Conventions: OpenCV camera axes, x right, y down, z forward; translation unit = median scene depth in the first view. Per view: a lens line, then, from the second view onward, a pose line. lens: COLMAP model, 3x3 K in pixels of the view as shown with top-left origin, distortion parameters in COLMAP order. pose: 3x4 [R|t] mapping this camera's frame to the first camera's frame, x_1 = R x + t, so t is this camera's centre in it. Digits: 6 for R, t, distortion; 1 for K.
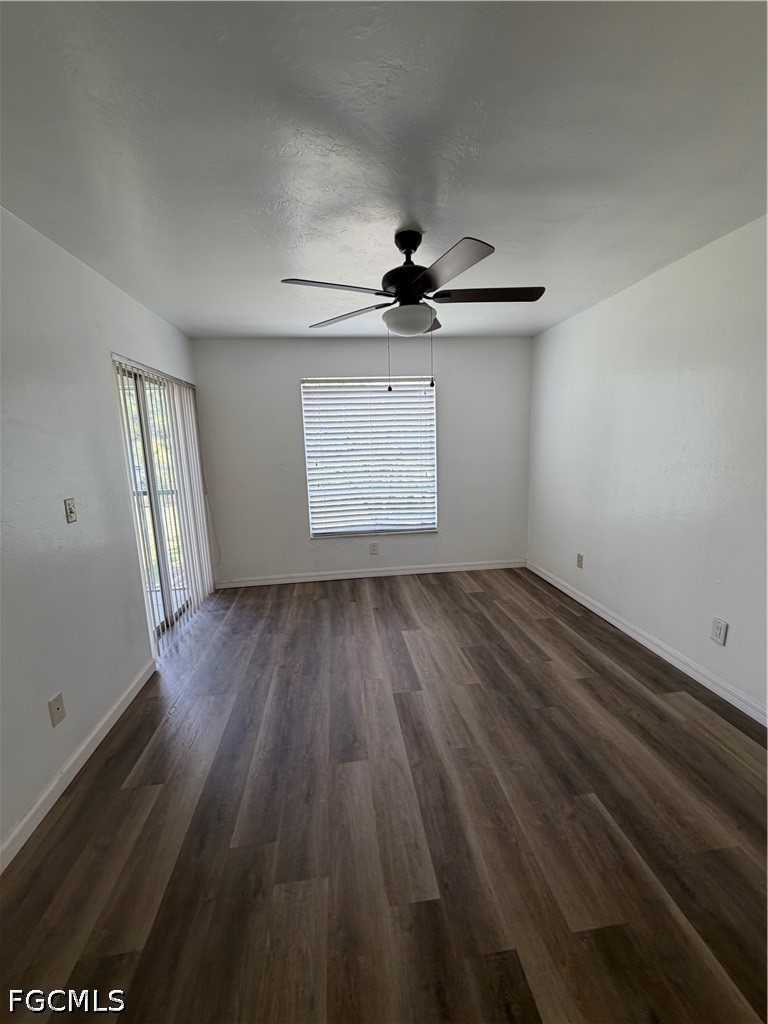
lens RADIAL K [[410.1, 0, 383.2], [0, 410.1, 512.3], [0, 0, 1]] dist [-0.009516, 0.000239]
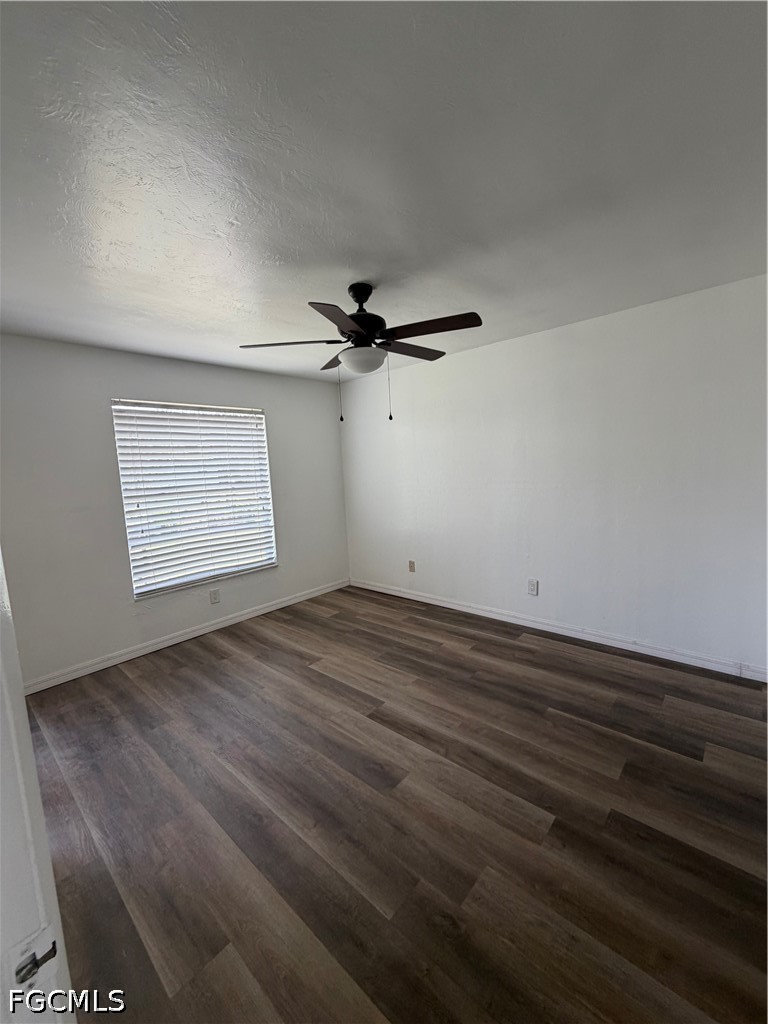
lens RADIAL K [[410.1, 0, 386.6], [0, 410.1, 509.6], [0, 0, 1]] dist [-0.009516, 0.000239]
pose [[0.749430, -0.078144, 0.657455, -0.545018], [0.143631, 0.988551, -0.046228, -0.004361], [-0.646316, 0.129076, 0.752074, 0.144335]]
